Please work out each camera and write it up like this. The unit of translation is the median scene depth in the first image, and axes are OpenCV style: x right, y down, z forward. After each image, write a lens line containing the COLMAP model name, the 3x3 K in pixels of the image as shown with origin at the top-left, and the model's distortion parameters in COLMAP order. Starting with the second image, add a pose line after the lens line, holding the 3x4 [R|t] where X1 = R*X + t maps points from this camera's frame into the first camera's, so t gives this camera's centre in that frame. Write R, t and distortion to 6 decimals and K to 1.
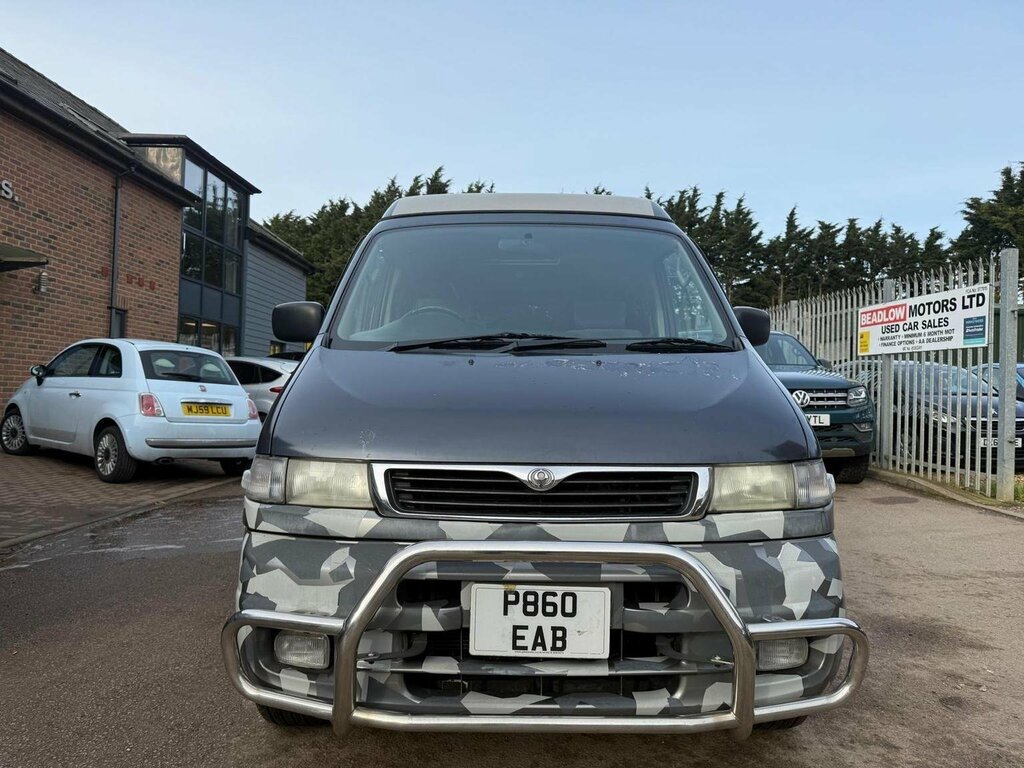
lens RADIAL K [[732.6, 0, 504.2], [0, 732.6, 377.1], [0, 0, 1]] dist [0.058286, -0.069654]
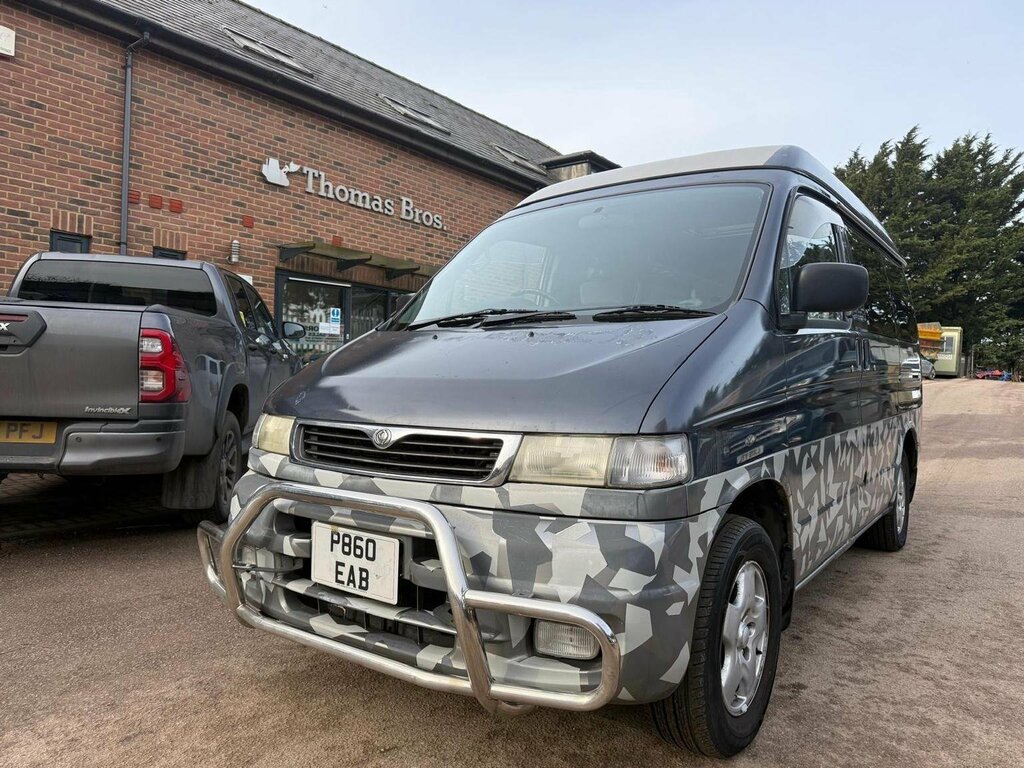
lens RADIAL K [[732.6, 0, 494.4], [0, 732.6, 372.7], [0, 0, 1]] dist [0.058286, -0.069654]
pose [[0.803856, -0.002085, -0.594821, 0.891415], [0.002672, 0.999996, 0.000105, 0.042789], [0.594819, -0.001674, 0.803858, 0.221596]]
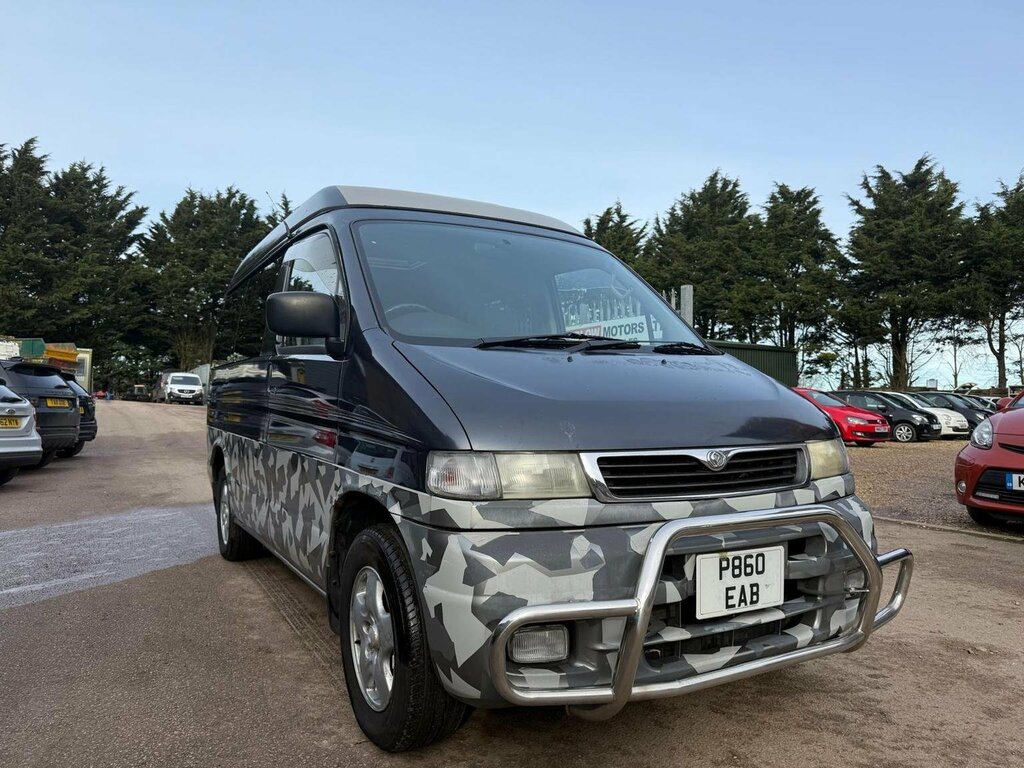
lens RADIAL K [[732.6, 0, 512.4], [0, 732.6, 389.3], [0, 0, 1]] dist [0.058286, -0.069654]
pose [[0.868318, -0.001764, 0.496004, -0.834002], [0.003005, 0.999994, -0.001703, 0.031648], [-0.495998, 0.002969, 0.868318, 0.172922]]
